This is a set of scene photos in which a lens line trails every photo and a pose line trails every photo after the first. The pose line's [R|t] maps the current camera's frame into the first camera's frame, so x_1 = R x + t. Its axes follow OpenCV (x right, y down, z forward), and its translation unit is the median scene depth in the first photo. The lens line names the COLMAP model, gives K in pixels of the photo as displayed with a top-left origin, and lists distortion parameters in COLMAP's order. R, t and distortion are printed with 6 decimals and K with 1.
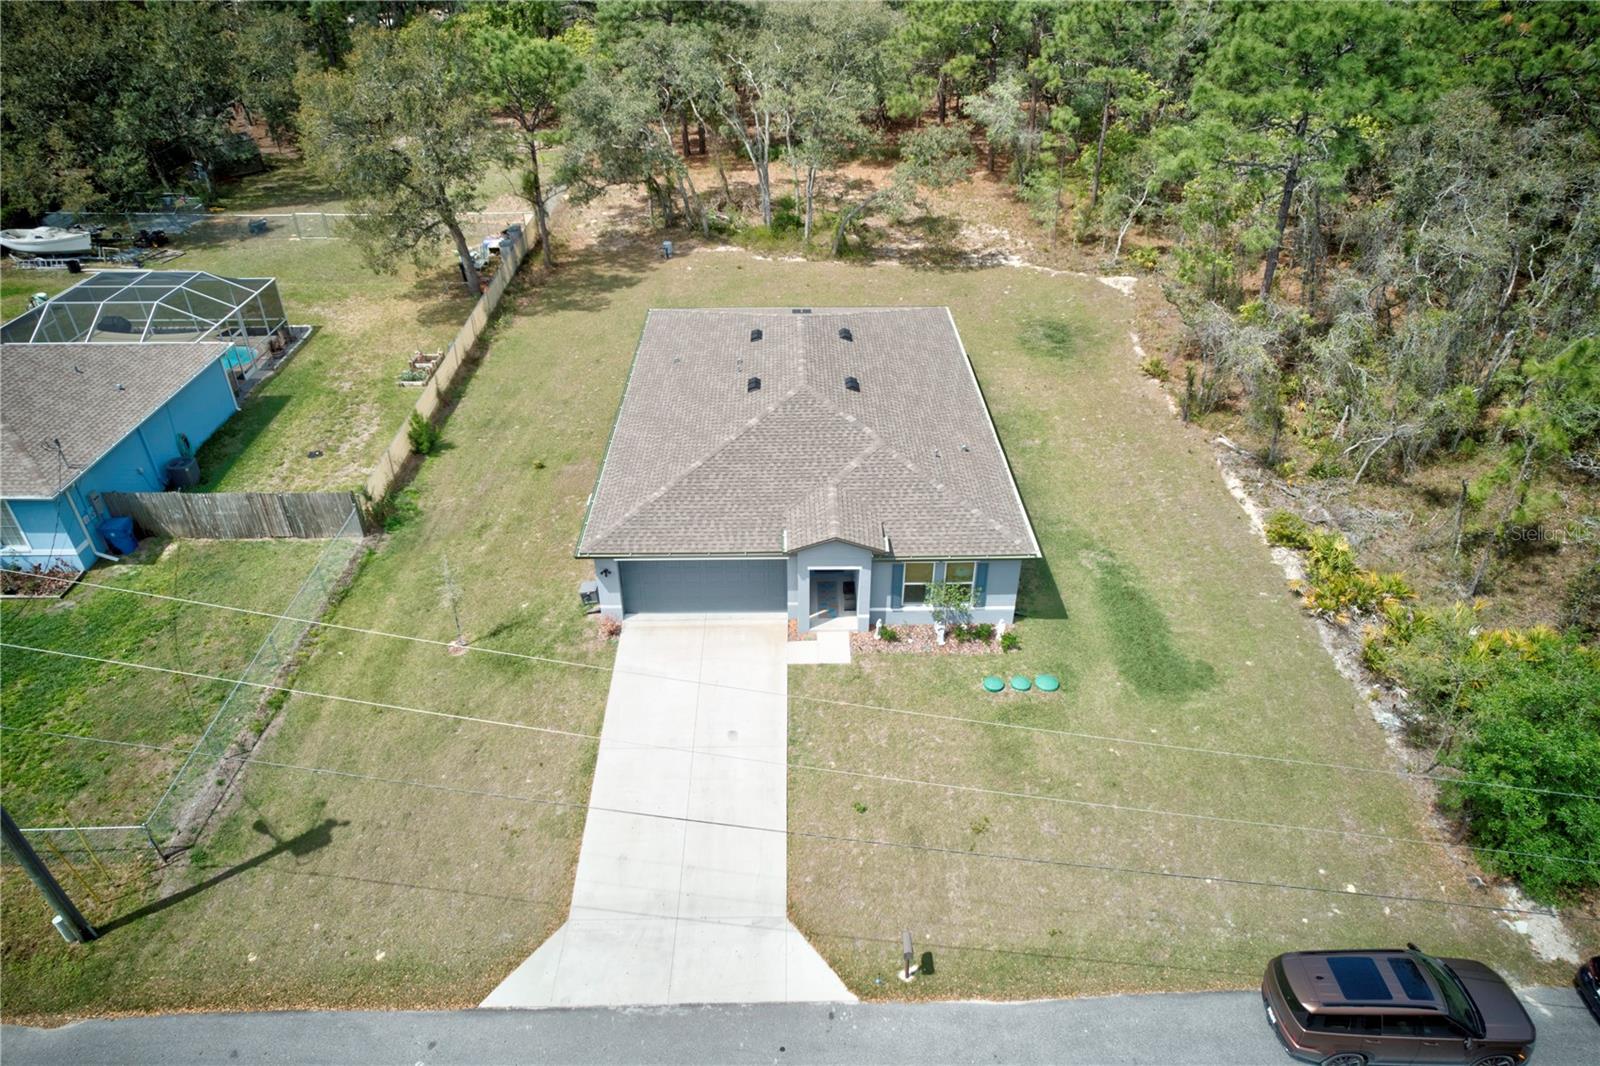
lens RADIAL K [[1021.1, 0, 802.3], [0, 1021.1, 534.2], [0, 0, 1]] dist [-0.060064, 0.053670]
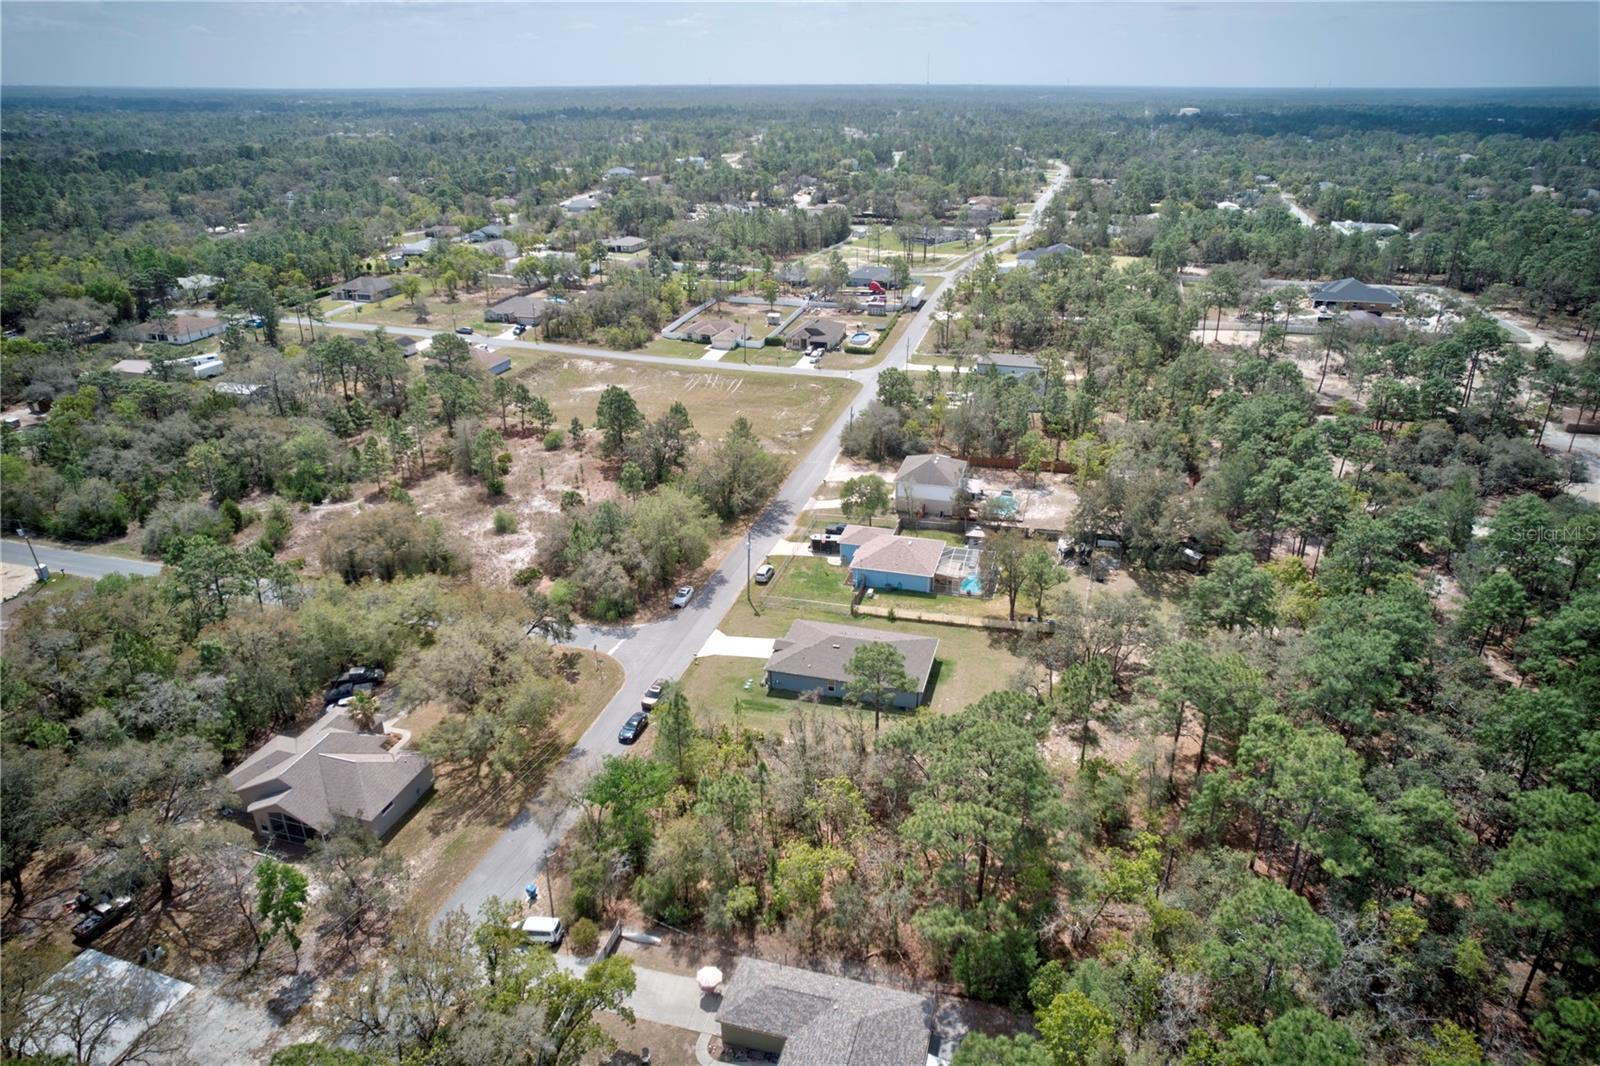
lens RADIAL K [[1021.1, 0, 802.1], [0, 1021.1, 532.9], [0, 0, 1]] dist [-0.060064, 0.053670]
pose [[-0.284193, 0.394788, -0.873714, 3.530221], [-0.526152, 0.697589, 0.486347, -2.427912], [0.801497, 0.597923, 0.009469, 0.707217]]
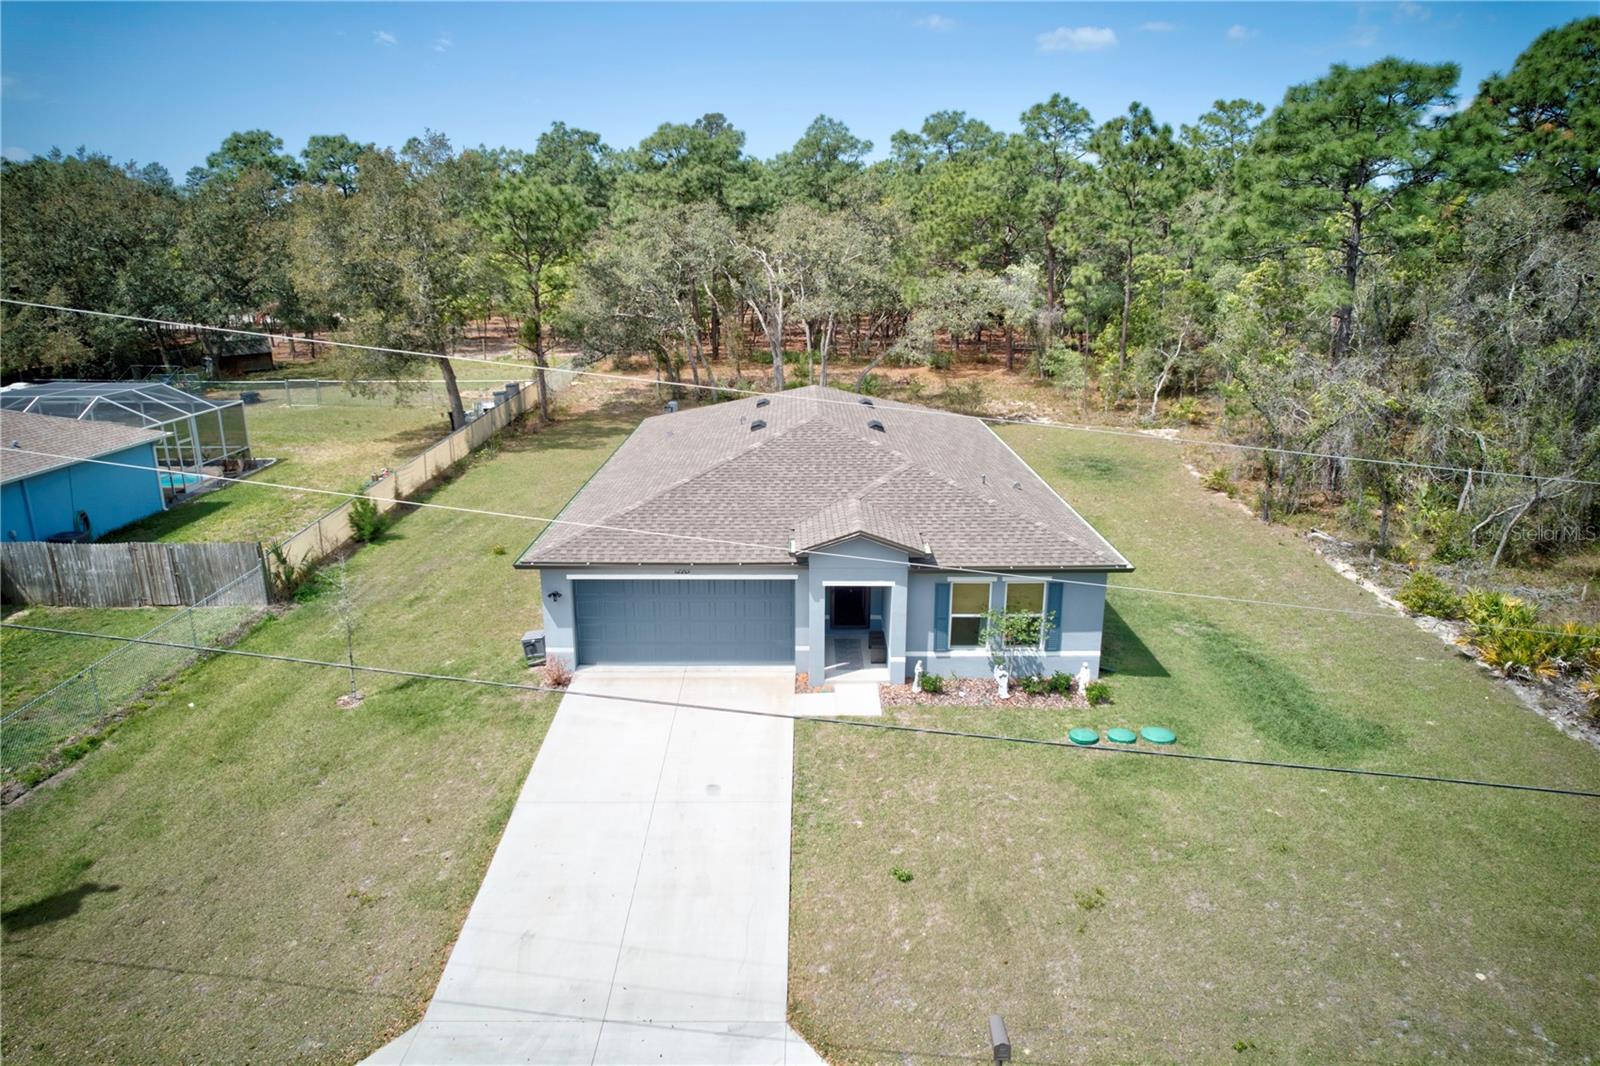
lens RADIAL K [[1021.1, 0, 803.6], [0, 1021.1, 532.3], [0, 0, 1]] dist [-0.060064, 0.053670]
pose [[0.999918, 0.005903, -0.011398, -0.000291], [-0.009093, 0.952515, -0.304357, 0.215387], [0.009060, 0.304436, 0.952490, 0.262200]]
